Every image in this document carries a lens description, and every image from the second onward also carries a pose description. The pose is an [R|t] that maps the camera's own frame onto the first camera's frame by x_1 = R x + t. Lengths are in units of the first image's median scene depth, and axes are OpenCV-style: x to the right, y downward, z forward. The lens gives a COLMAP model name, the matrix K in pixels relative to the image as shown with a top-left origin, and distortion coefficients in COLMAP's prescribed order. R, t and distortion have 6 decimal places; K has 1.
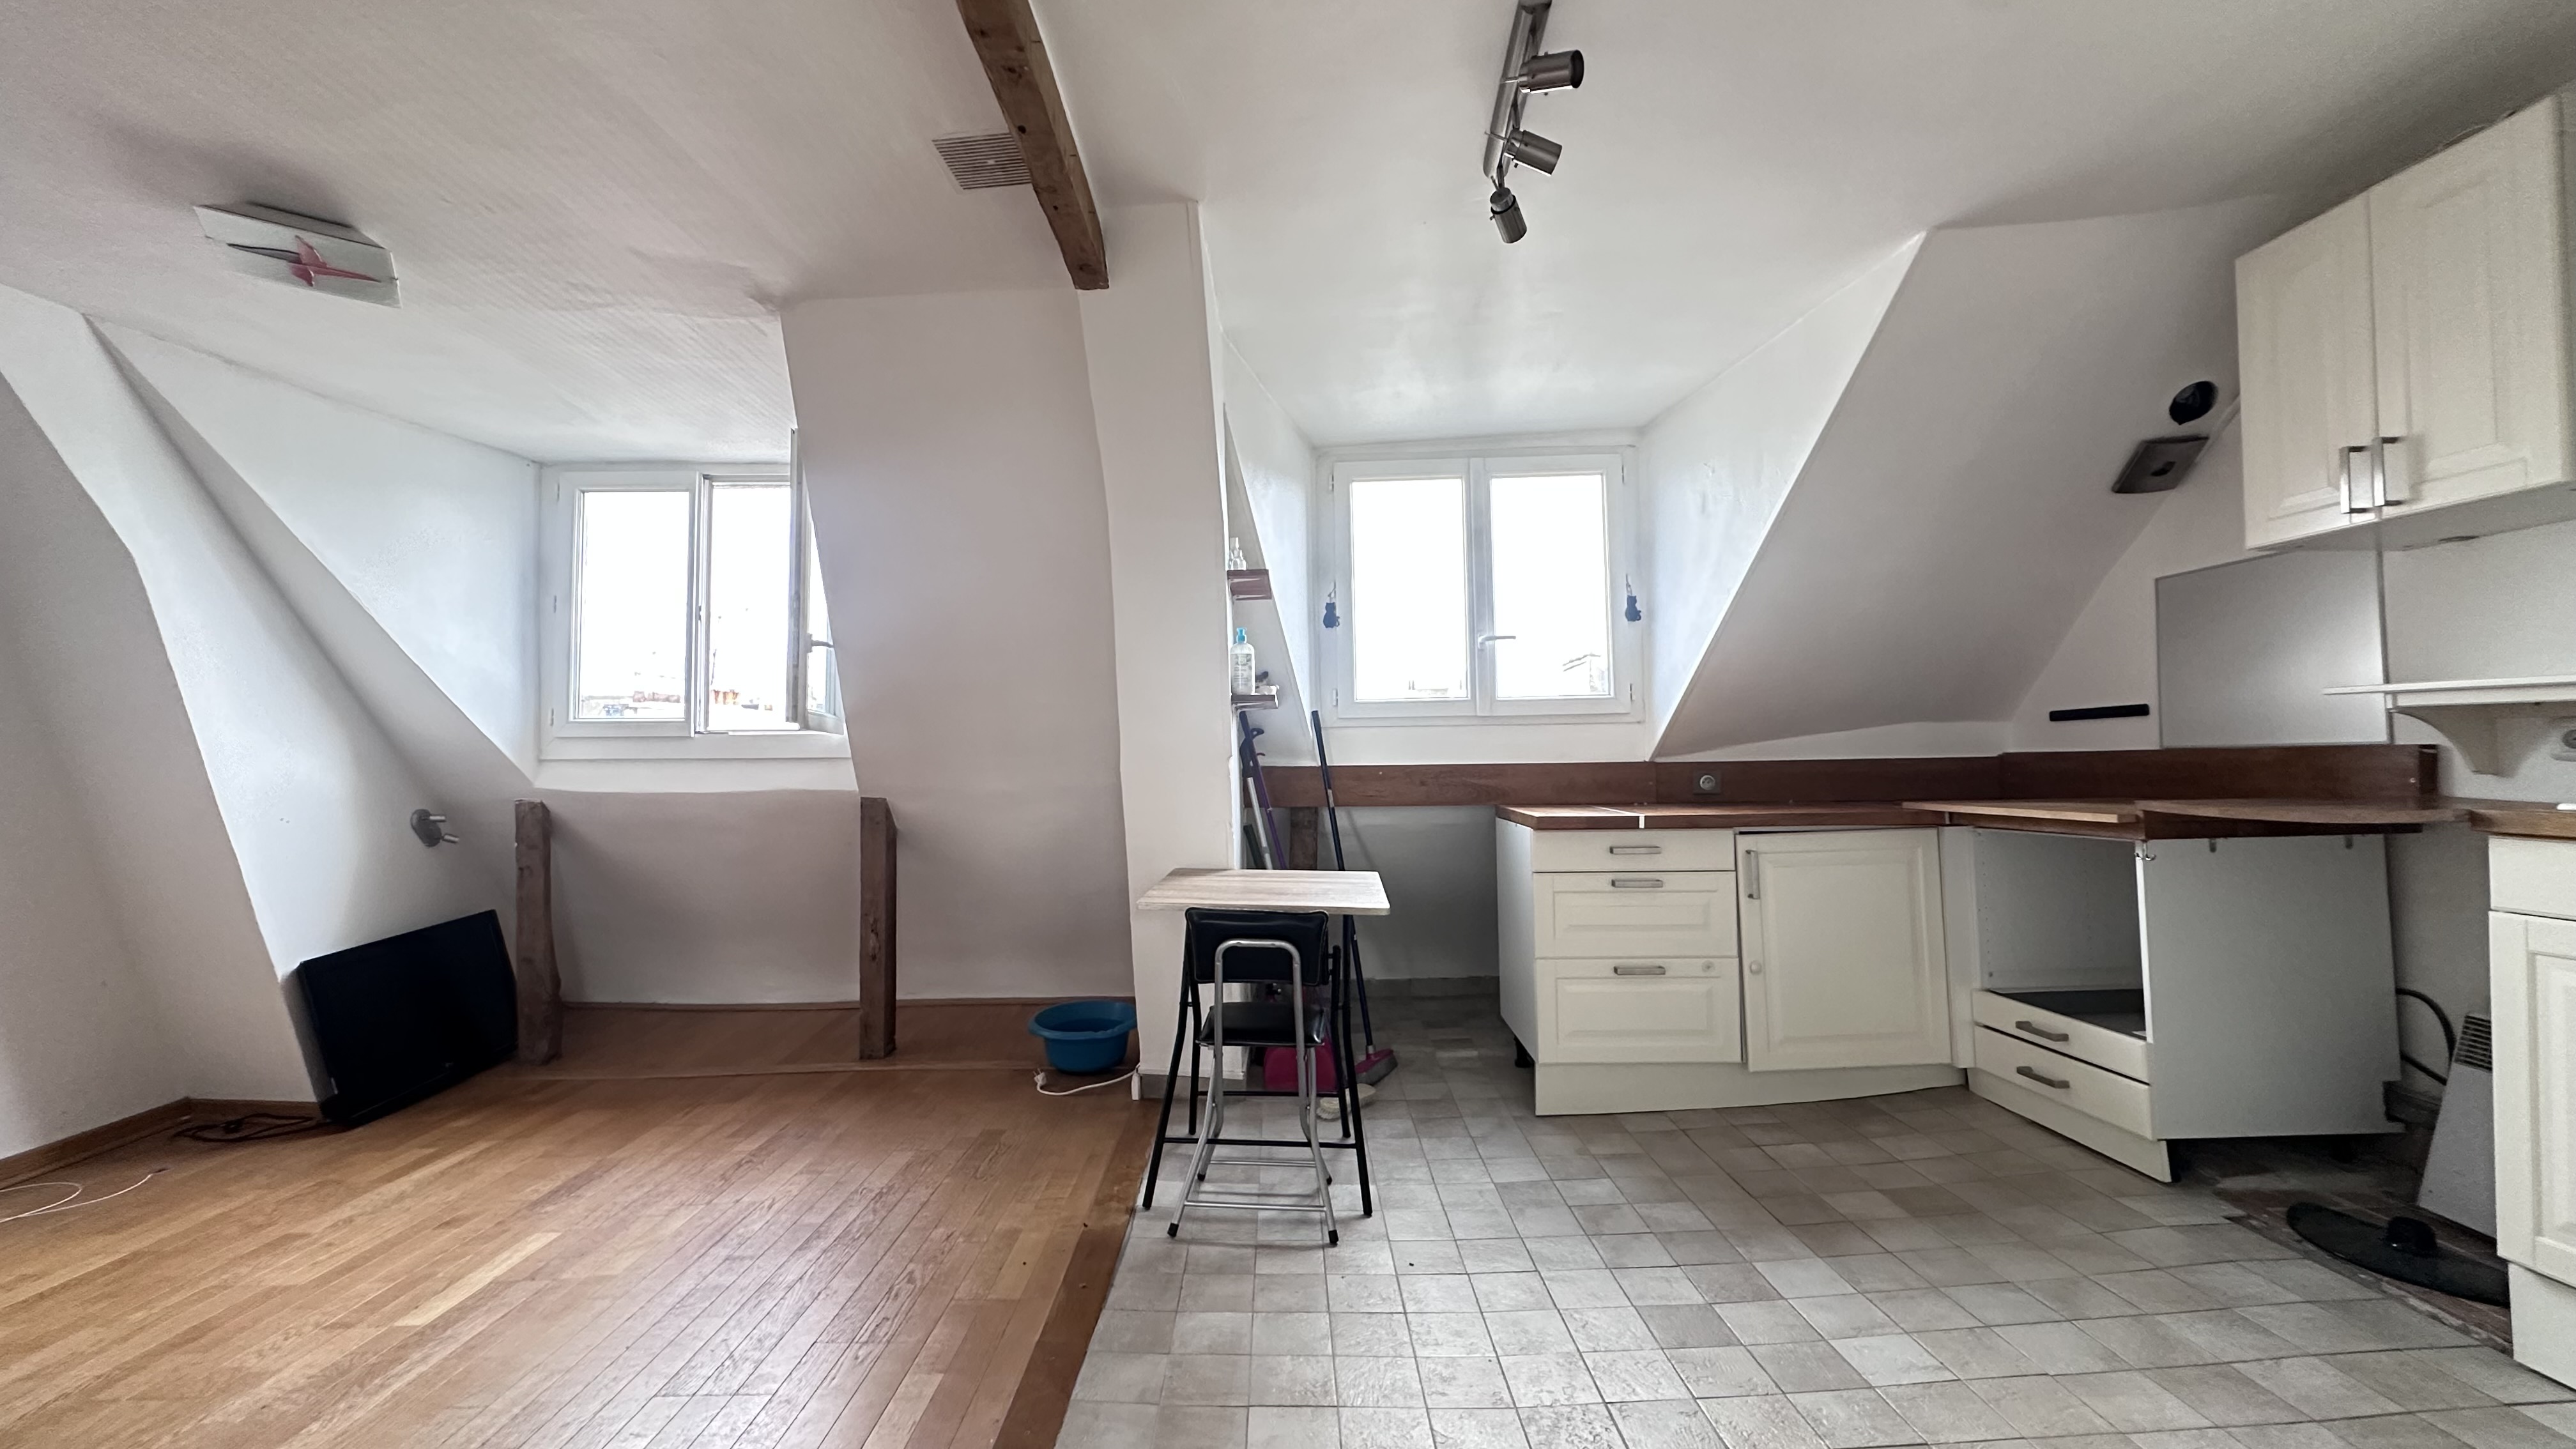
lens RADIAL K [[1013.2, 0, 1288.0], [0, 1013.2, 724.5], [0, 0, 1]] dist [0.000037, -0.000098]
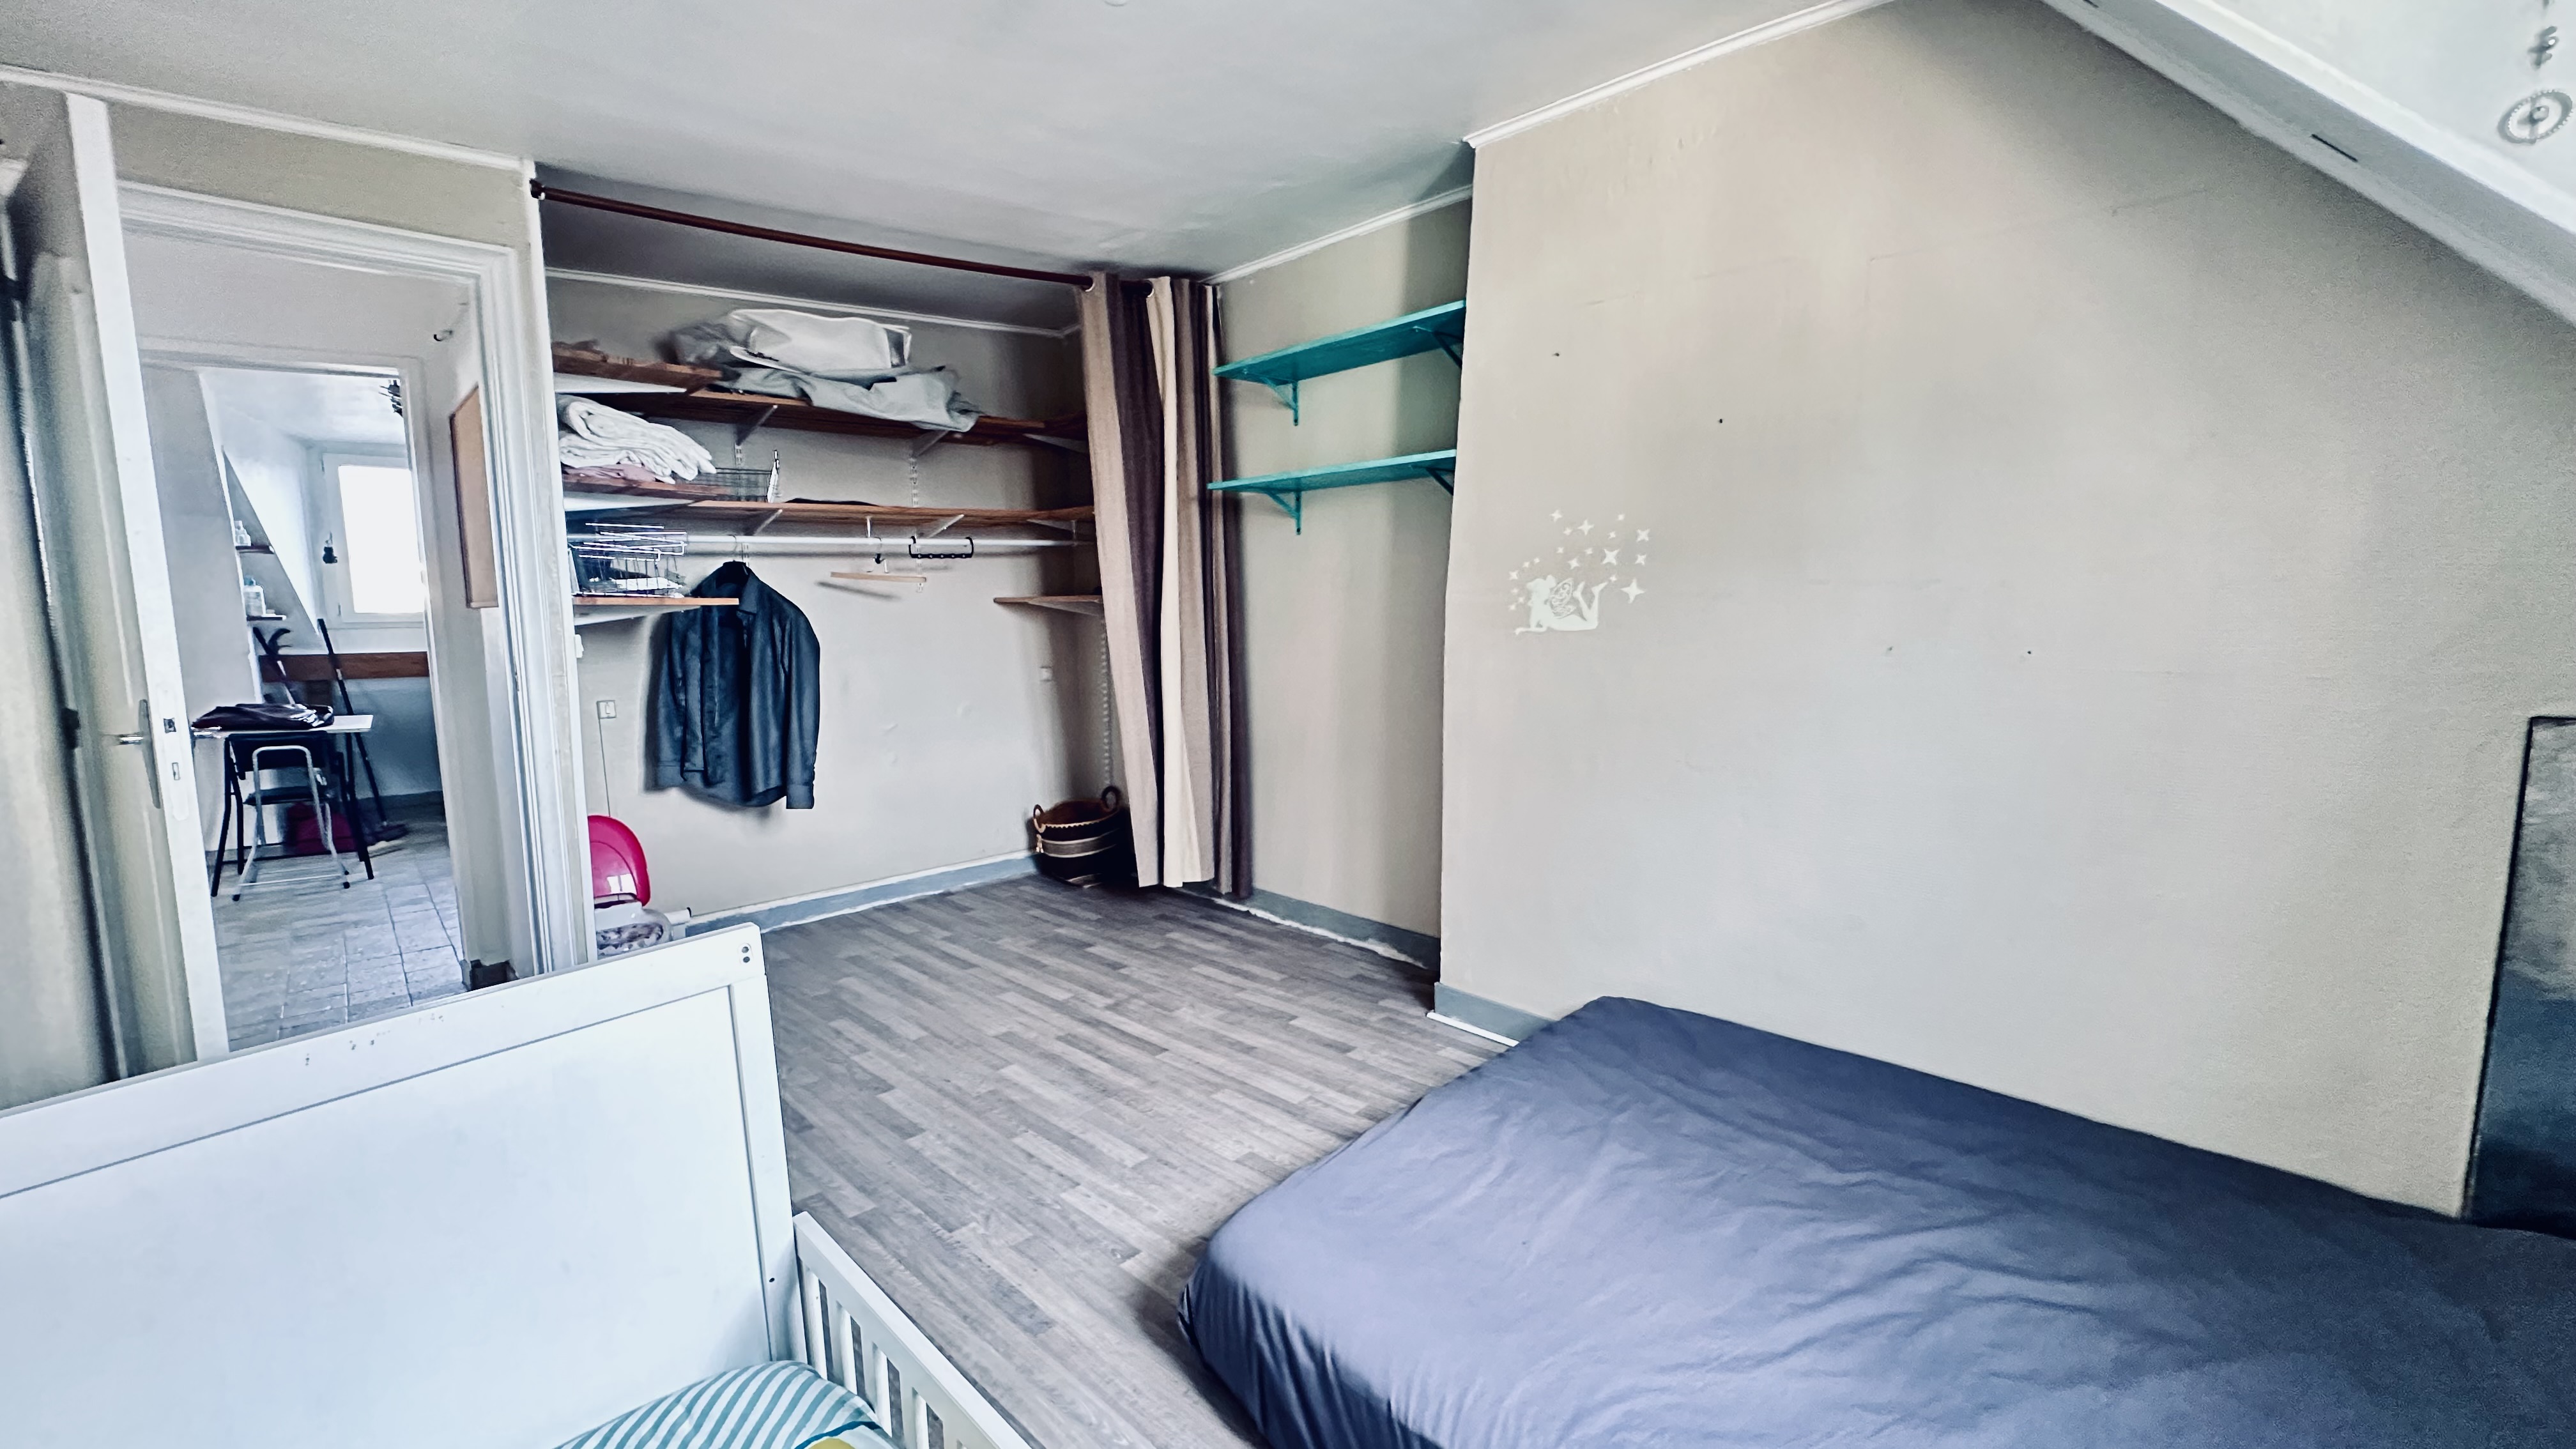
lens RADIAL K [[1013.2, 0, 1288.0], [0, 1013.2, 724.5], [0, 0, 1]] dist [0.000037, -0.000098]
pose [[0.729471, -0.070009, 0.680419, 0.046281], [-0.028855, 0.990713, 0.132870, -0.117383], [-0.683403, -0.116559, 0.720677, -1.329272]]
